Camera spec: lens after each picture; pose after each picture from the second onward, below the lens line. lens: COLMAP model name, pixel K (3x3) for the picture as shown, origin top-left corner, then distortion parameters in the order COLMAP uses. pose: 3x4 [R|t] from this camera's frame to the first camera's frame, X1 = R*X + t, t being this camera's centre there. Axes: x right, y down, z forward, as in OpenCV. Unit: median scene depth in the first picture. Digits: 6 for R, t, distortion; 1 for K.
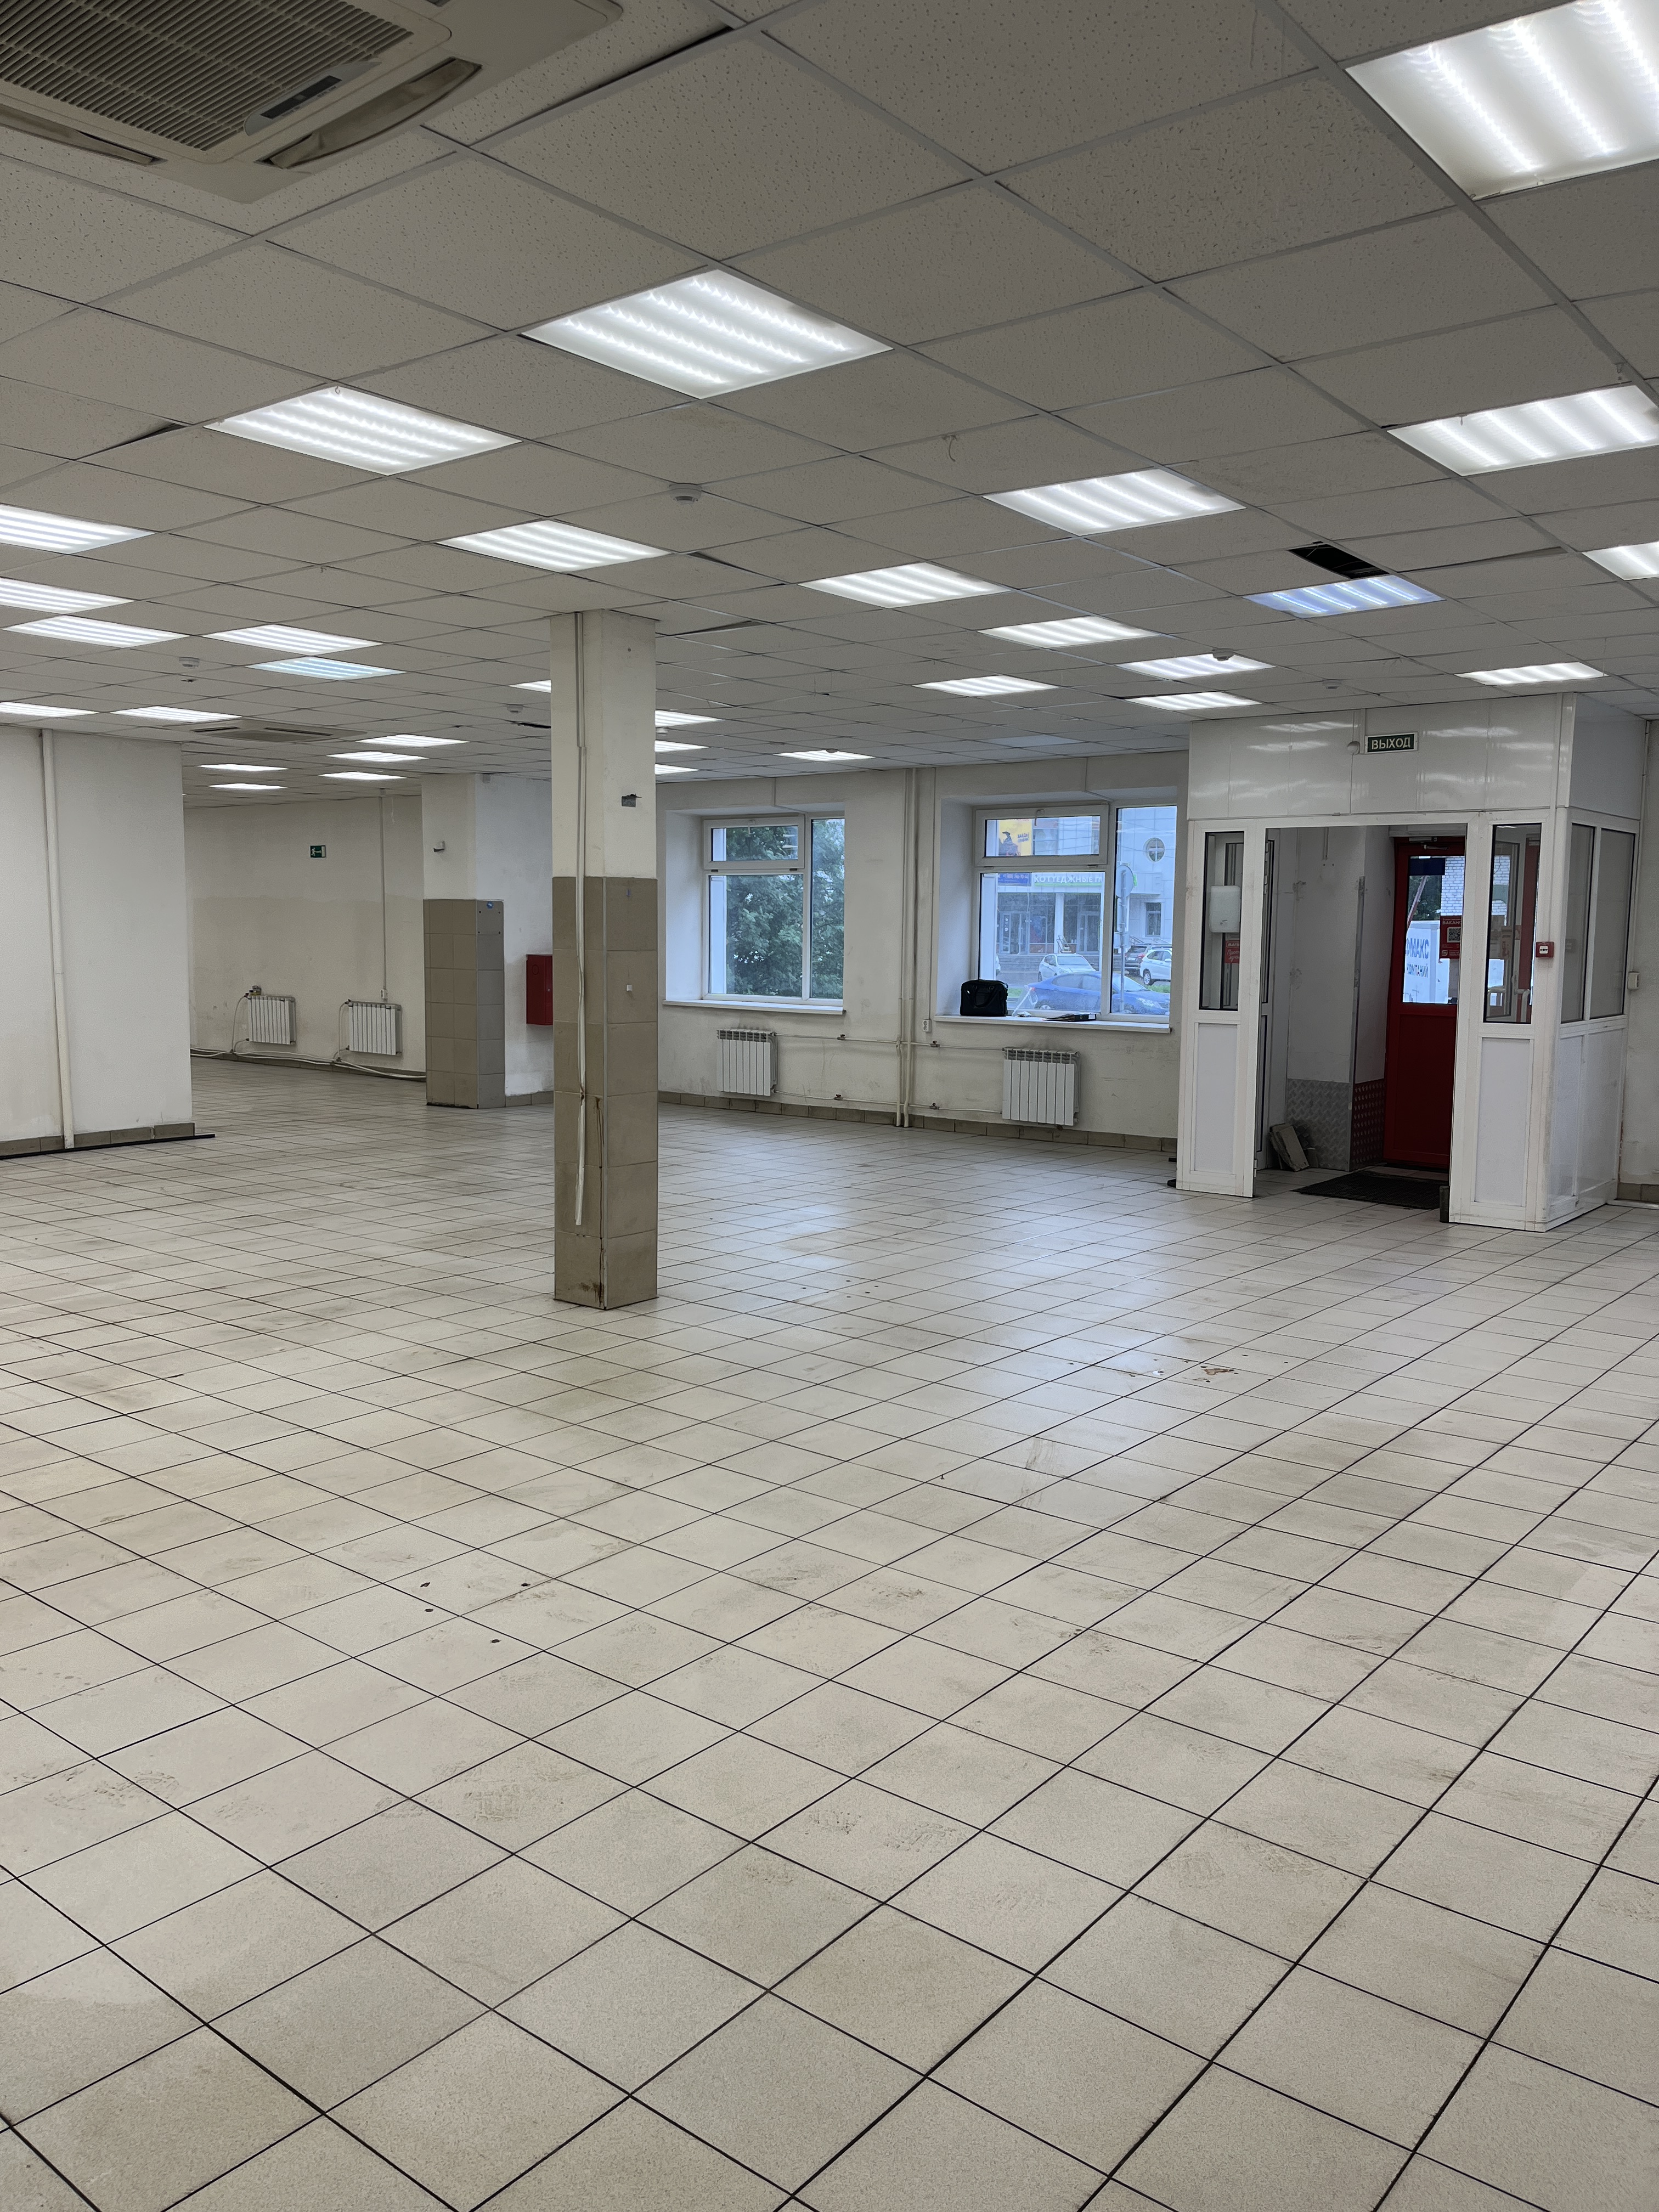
lens RADIAL K [[1684.1, 0, 825.0], [0, 1684.1, 1115.8], [0, 0, 1]] dist [0.081825, -0.110831]
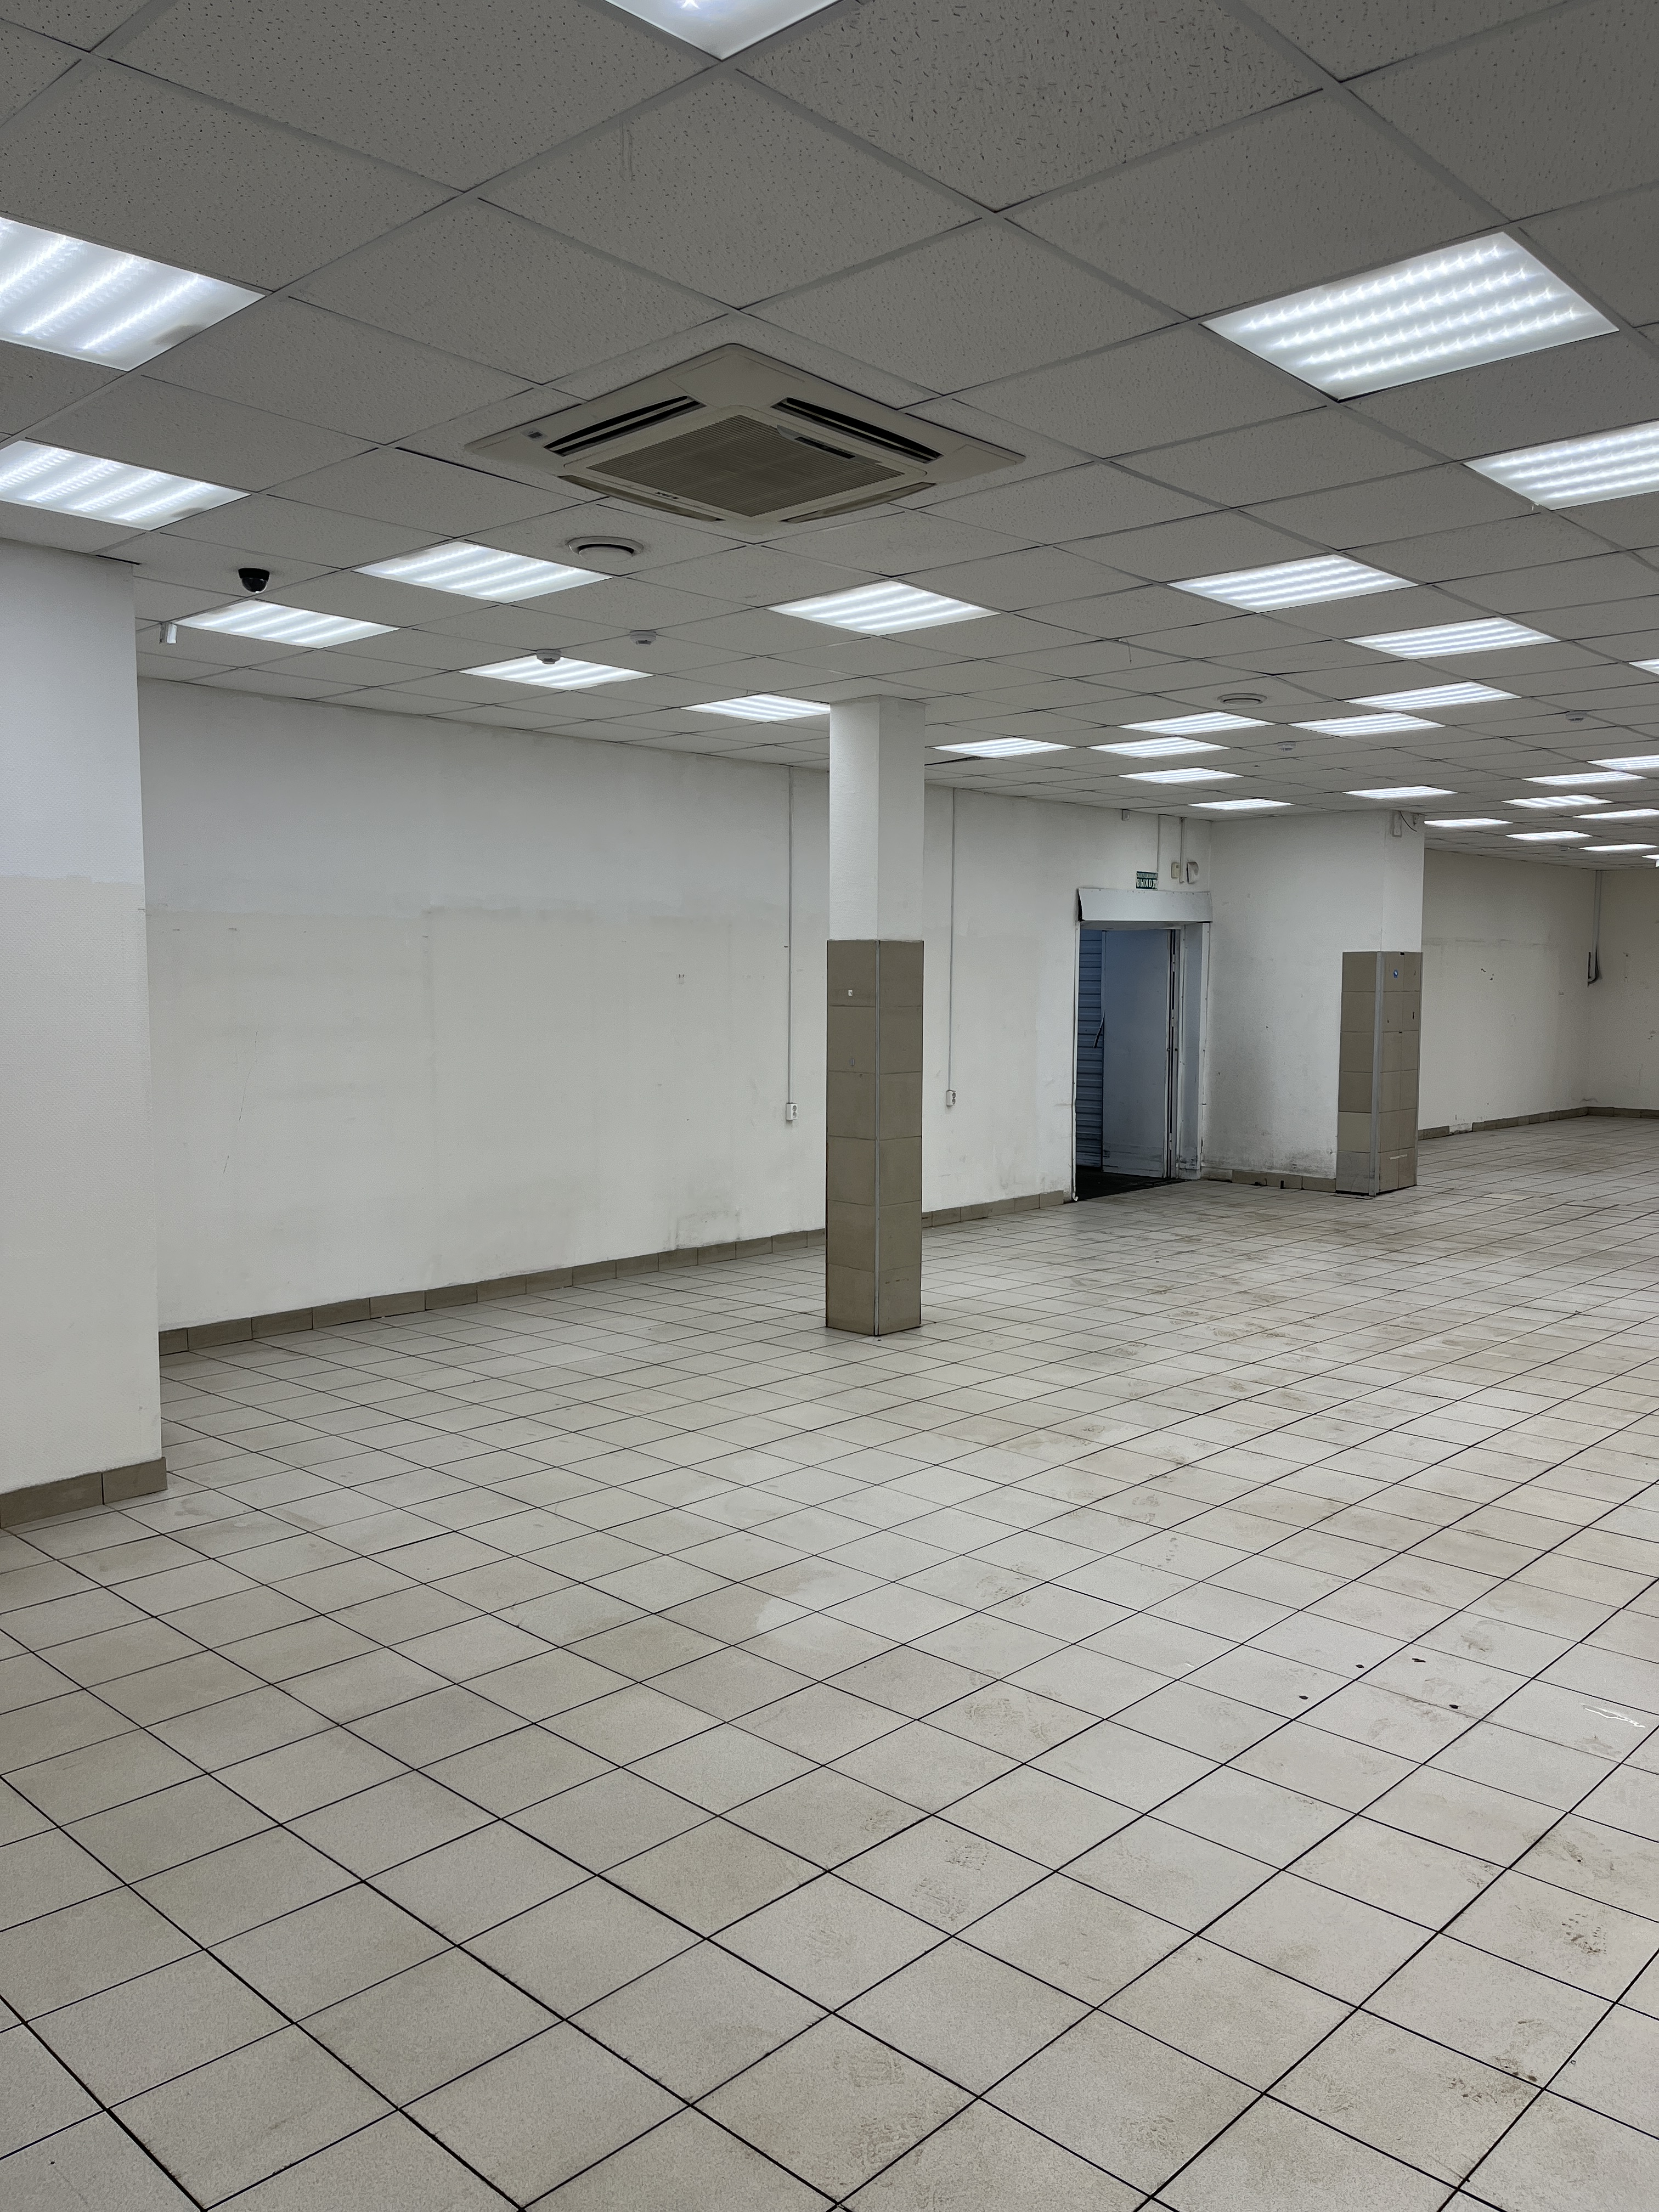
lens RADIAL K [[1684.1, 0, 825.0], [0, 1684.1, 1115.8], [0, 0, 1]] dist [0.081825, -0.110831]
pose [[-0.089951, 0.071311, -0.993390, 0.397564], [-0.117297, 0.989733, 0.081670, -0.038867], [0.989015, 0.123868, -0.080663, 0.376498]]
